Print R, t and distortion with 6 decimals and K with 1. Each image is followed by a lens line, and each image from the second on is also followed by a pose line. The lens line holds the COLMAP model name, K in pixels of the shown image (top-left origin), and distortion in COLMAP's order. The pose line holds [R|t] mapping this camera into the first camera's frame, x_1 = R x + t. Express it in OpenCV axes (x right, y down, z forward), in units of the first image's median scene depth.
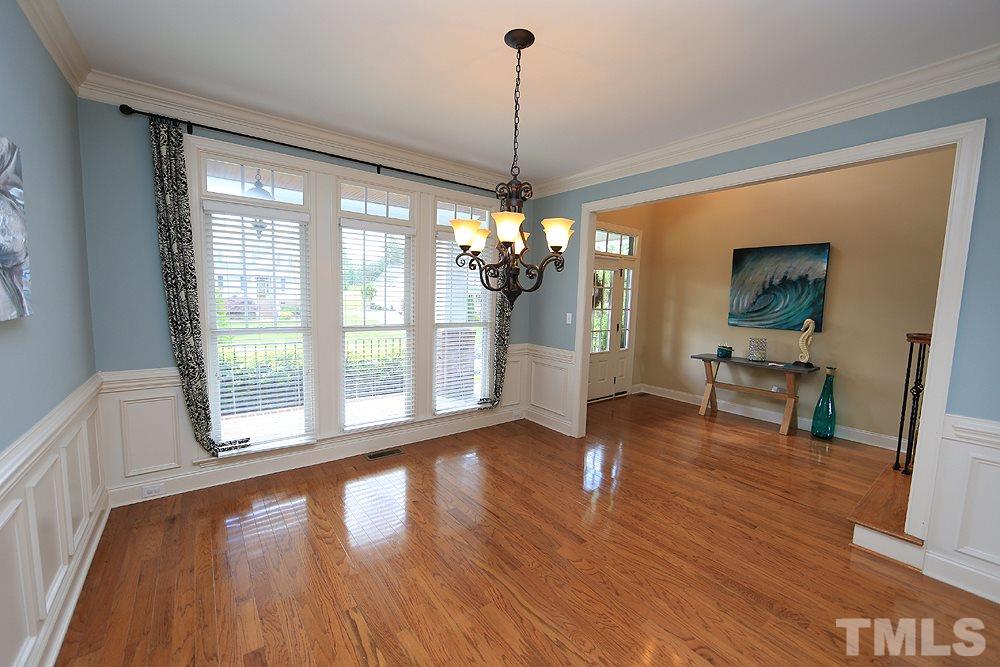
lens RADIAL K [[395.7, 0, 500.0], [0, 395.7, 333.5], [0, 0, 1]] dist [-0.000488, 0.000088]
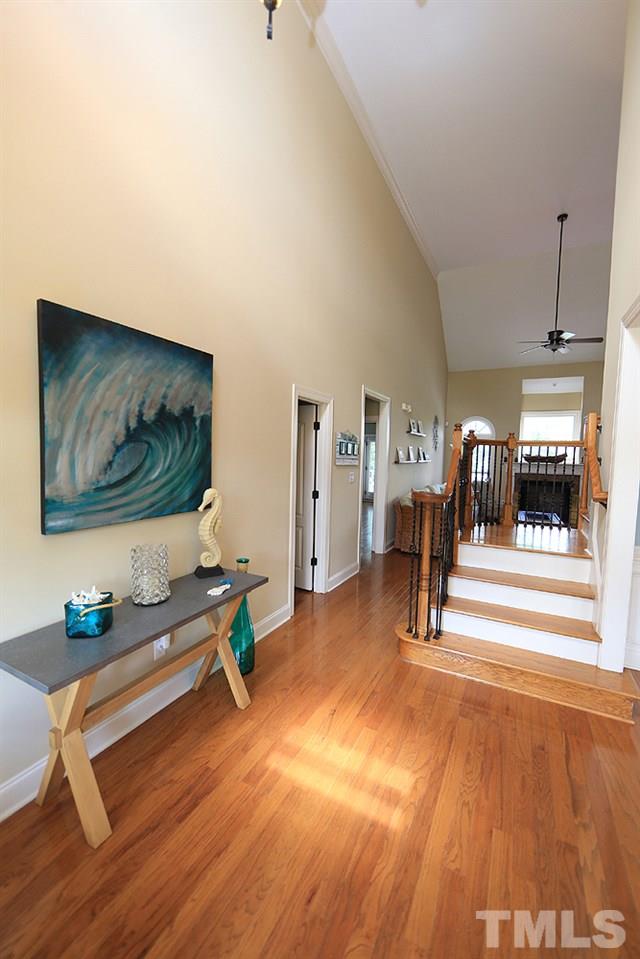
lens RADIAL K [[379.4, 0, 320.0], [0, 379.4, 479.5], [0, 0, 1]] dist [-0.000488, 0.000088]
pose [[-0.416505, -0.101949, 0.903399, 0.227018], [0.058400, 0.988640, 0.138493, -0.108424], [-0.907256, 0.110442, -0.405820, 1.020975]]
